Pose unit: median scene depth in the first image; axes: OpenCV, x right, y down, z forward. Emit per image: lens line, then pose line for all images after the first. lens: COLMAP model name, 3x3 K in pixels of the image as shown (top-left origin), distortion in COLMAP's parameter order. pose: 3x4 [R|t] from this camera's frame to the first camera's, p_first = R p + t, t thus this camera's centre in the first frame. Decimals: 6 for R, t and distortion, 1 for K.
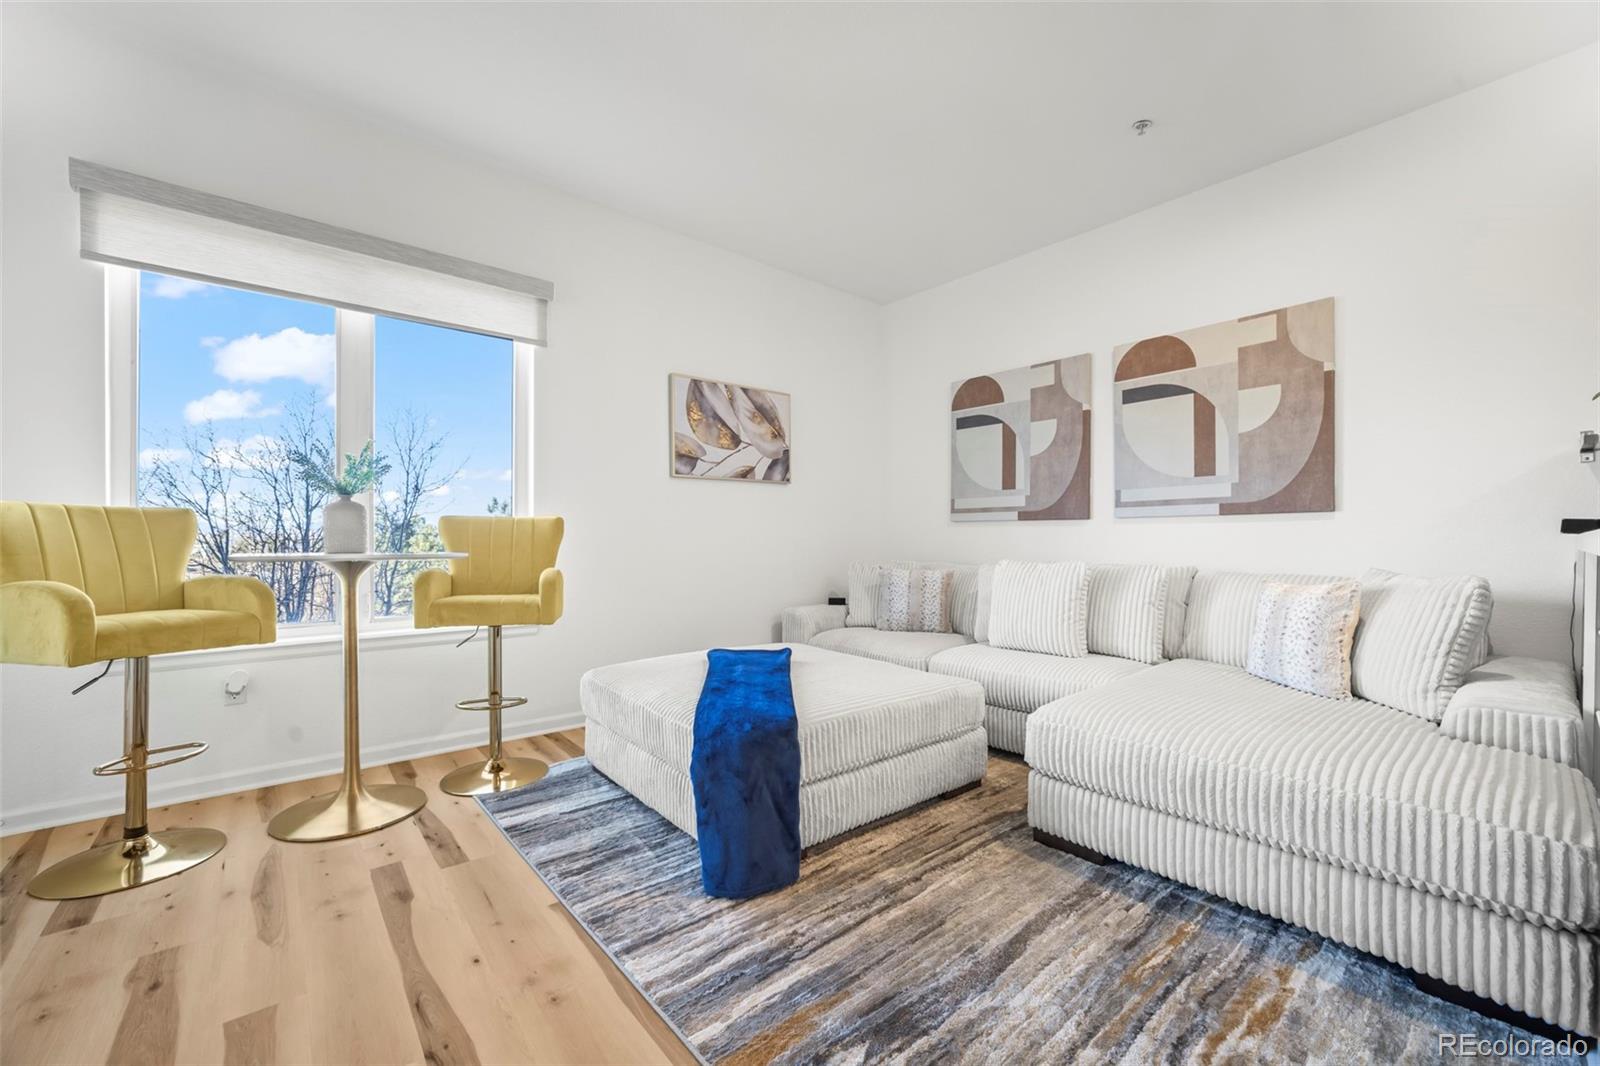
lens RADIAL K [[644.3, 0, 800.0], [0, 644.3, 533.0], [0, 0, 1]] dist [-0.002241, -0.000274]
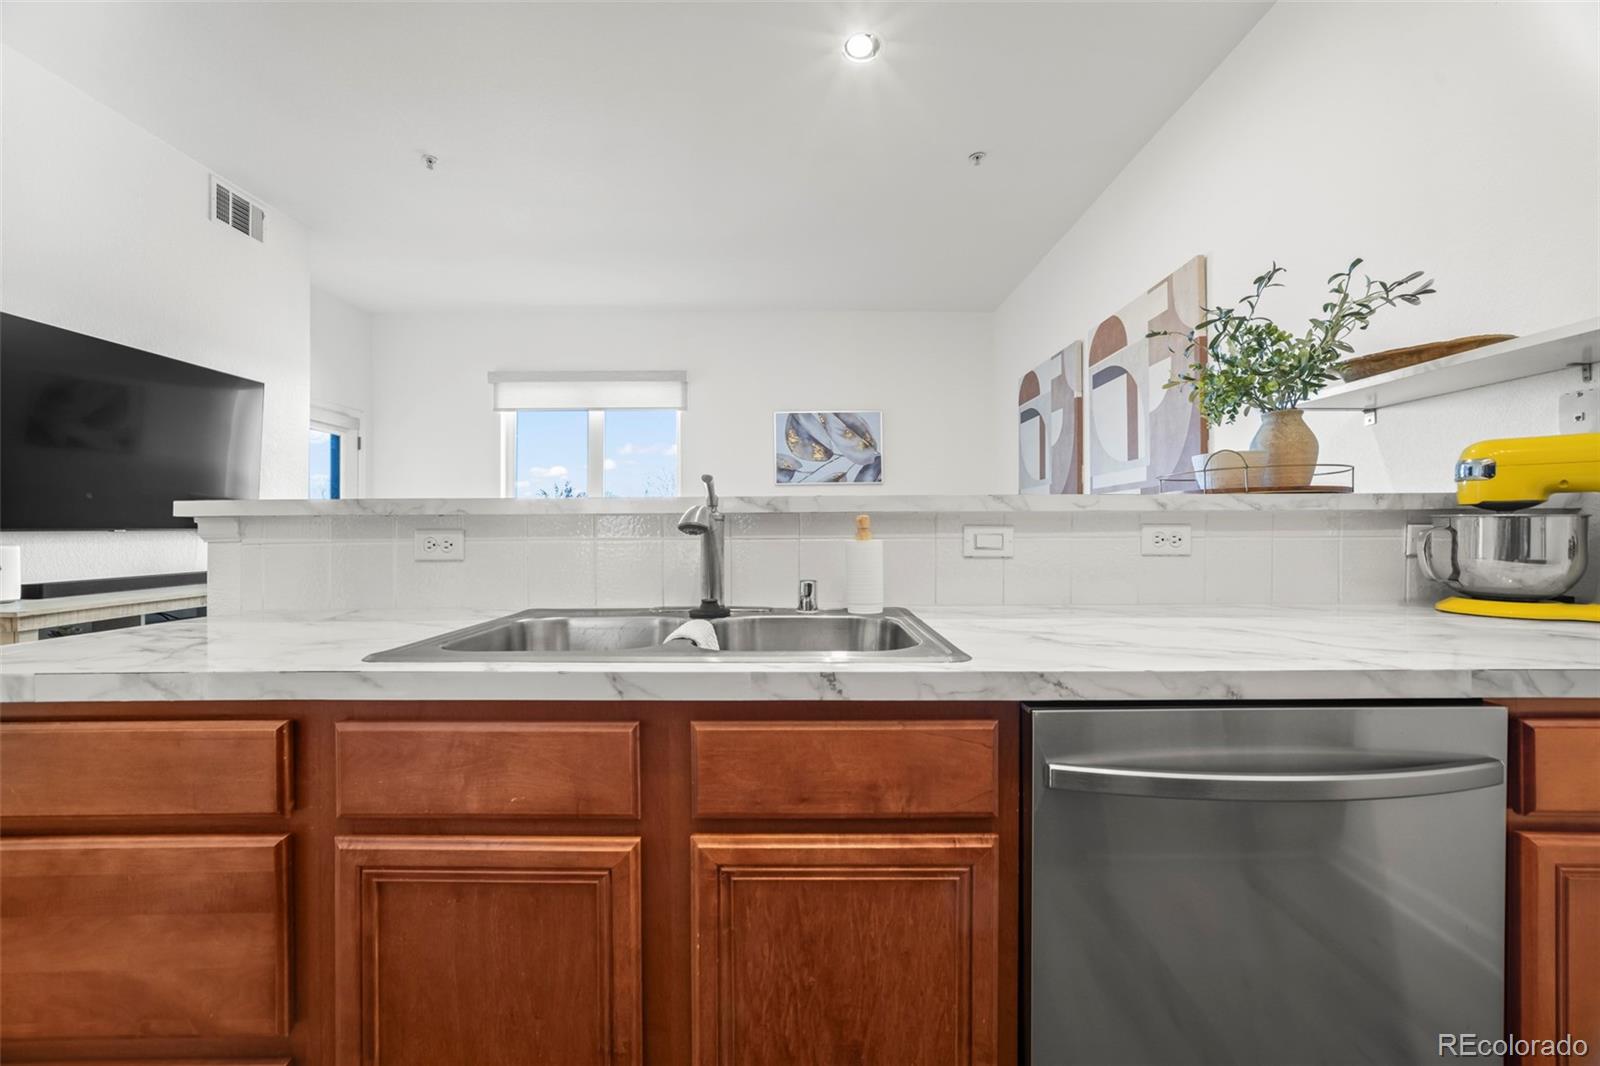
lens RADIAL K [[644.3, 0, 800.0], [0, 644.3, 533.0], [0, 0, 1]] dist [-0.002241, -0.000274]
pose [[0.758558, -0.002925, -0.651598, 0.724766], [0.008491, 0.999949, 0.005397, 0.011617], [0.651550, -0.009627, 0.758545, -0.045152]]
